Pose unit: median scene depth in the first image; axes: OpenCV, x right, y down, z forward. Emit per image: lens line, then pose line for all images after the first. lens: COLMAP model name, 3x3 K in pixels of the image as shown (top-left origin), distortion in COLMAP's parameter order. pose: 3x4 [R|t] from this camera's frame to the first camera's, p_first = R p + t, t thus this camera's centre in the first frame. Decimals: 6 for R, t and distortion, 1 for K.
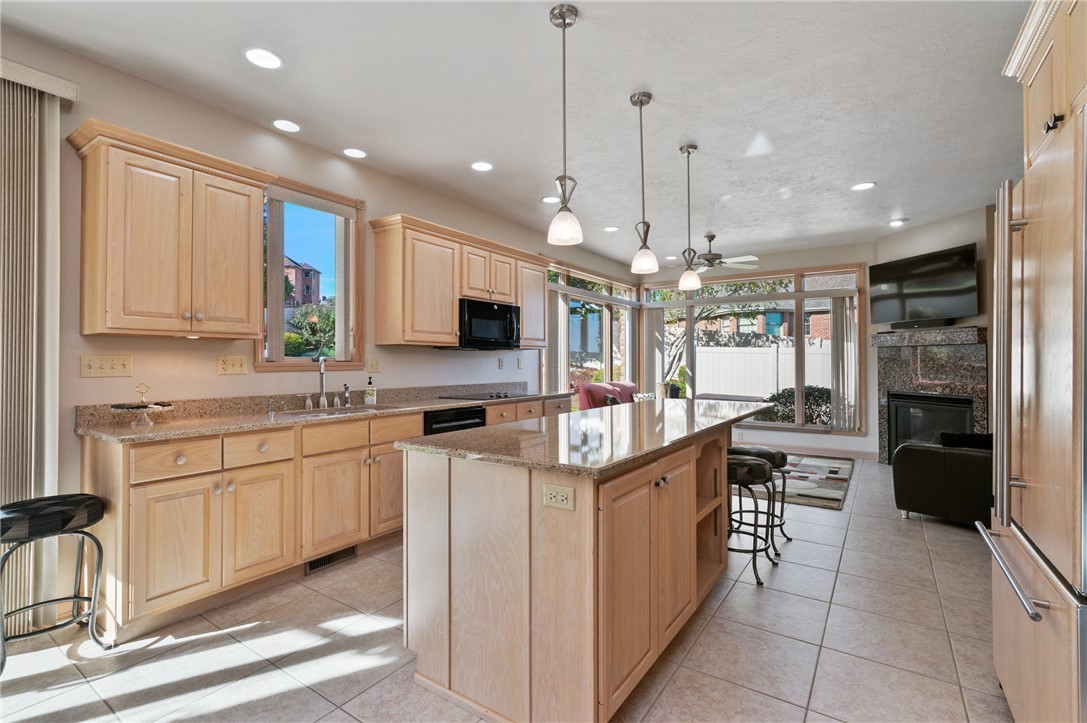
lens RADIAL K [[495.3, 0, 545.8], [0, 495.3, 359.4], [0, 0, 1]] dist [0.001621, 0.000015]
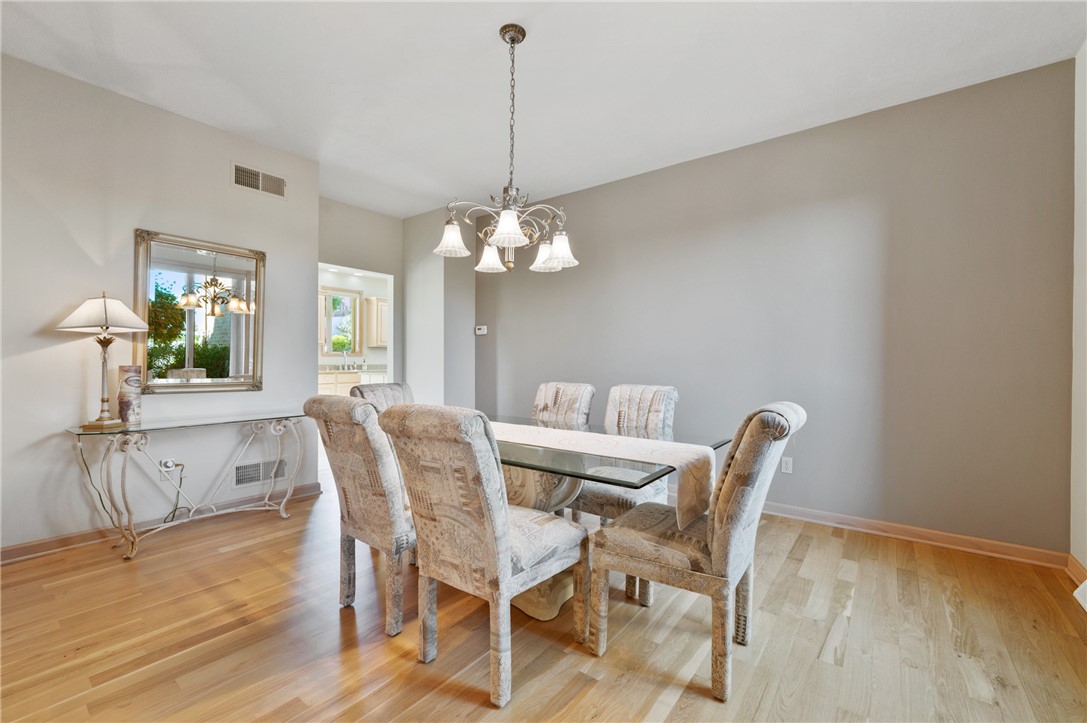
lens RADIAL K [[459.7, 0, 547.8], [0, 459.7, 361.2], [0, 0, 1]] dist [0.001443, 0.000042]
pose [[0.998848, -0.002341, -0.047934, 0.735293], [0.002579, 0.999985, 0.004905, 0.035656], [0.047922, -0.005023, 0.998838, -1.390160]]
